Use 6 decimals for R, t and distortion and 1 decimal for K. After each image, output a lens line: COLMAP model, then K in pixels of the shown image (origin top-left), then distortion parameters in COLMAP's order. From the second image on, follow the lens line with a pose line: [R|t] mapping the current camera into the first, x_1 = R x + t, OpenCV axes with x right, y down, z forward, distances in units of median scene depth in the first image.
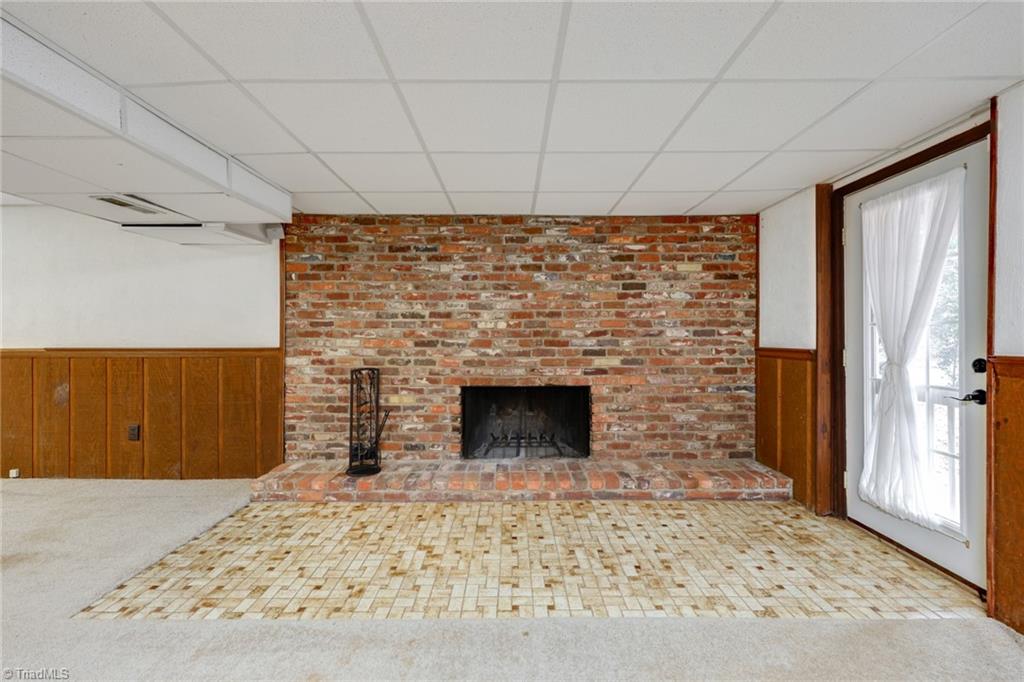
lens RADIAL K [[407.7, 0, 511.4], [0, 407.7, 331.6], [0, 0, 1]] dist [-0.001415, -0.000117]
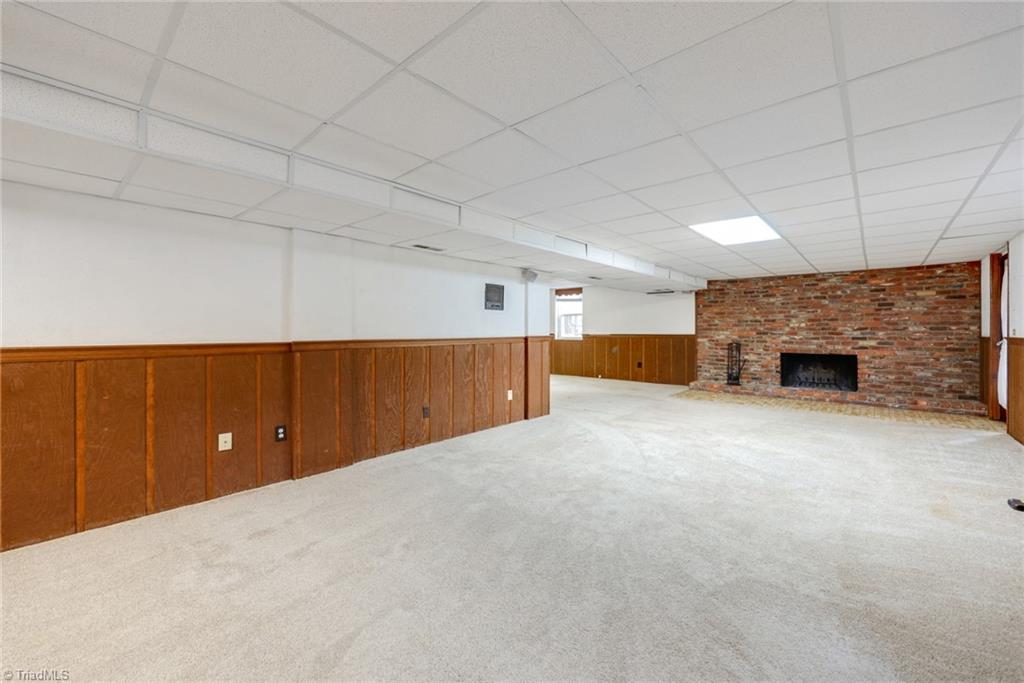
lens RADIAL K [[407.7, 0, 511.4], [0, 407.7, 332.1], [0, 0, 1]] dist [-0.001415, -0.000117]
pose [[0.744977, 0.004046, -0.667078, 0.265465], [0.006631, 0.999887, 0.013470, -0.017687], [0.667057, -0.014458, 0.744866, -1.632813]]
